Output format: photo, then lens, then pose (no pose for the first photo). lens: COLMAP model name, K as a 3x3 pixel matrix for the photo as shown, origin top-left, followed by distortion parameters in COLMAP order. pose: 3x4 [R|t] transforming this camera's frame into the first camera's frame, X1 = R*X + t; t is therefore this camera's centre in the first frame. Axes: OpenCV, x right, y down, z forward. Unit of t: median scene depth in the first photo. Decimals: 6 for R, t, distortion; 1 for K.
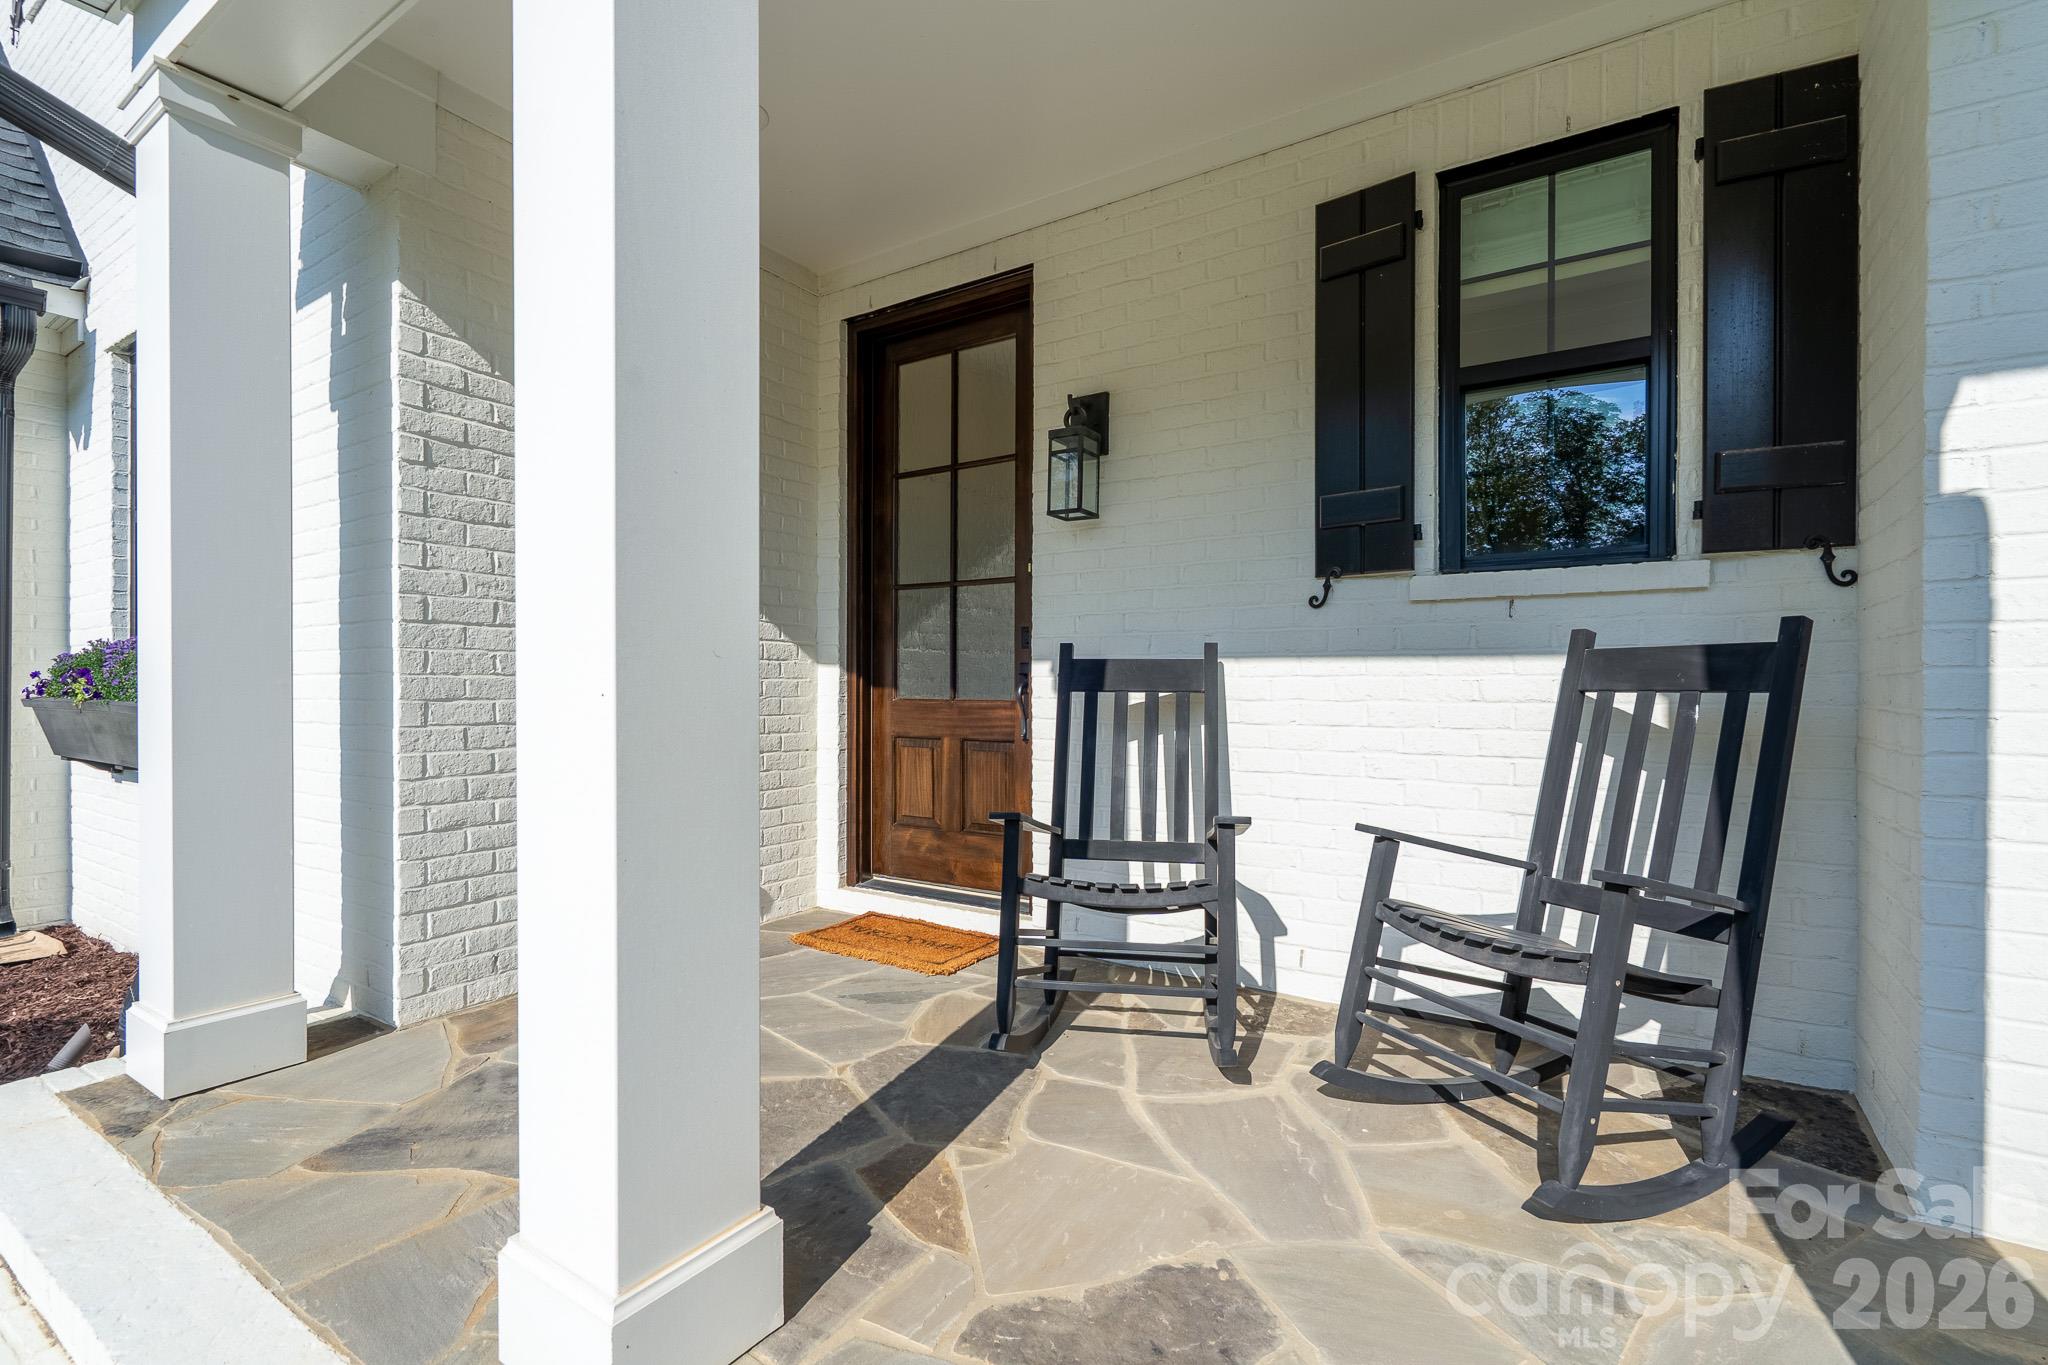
lens RADIAL K [[940.9, 0, 1030.3], [0, 940.9, 683.6], [0, 0, 1]] dist [0.000469, 0.000572]
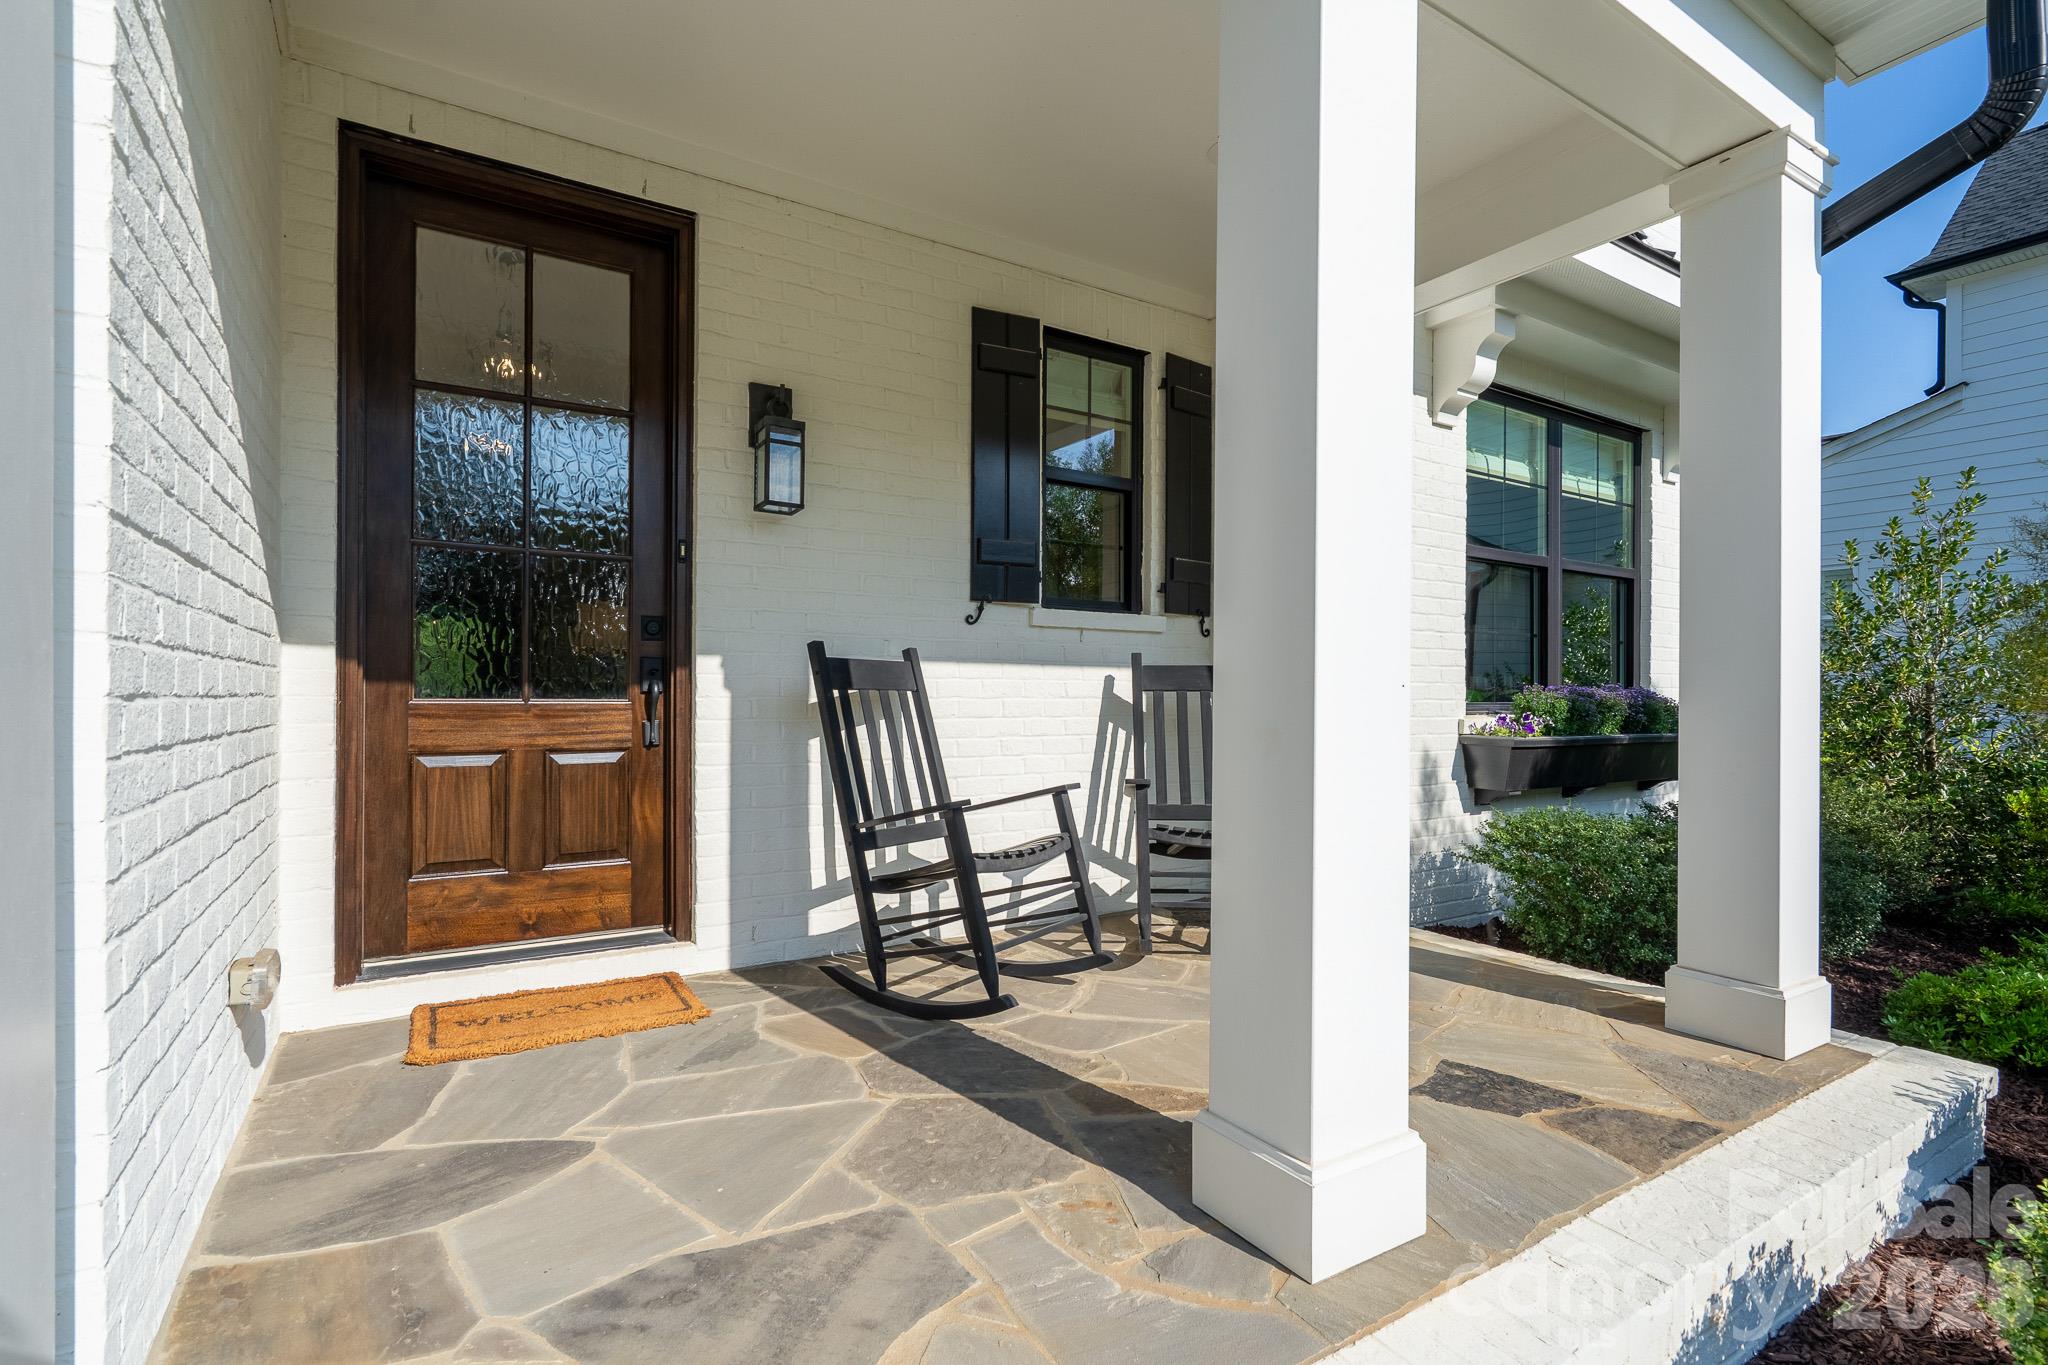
lens RADIAL K [[940.9, 0, 1028.7], [0, 940.9, 688.5], [0, 0, 1]] dist [0.000469, 0.000572]
pose [[0.417430, 0.009464, 0.908660, -0.861858], [-0.005444, 0.999954, -0.007914, 0.016291], [-0.908693, -0.001643, 0.417462, 0.426923]]
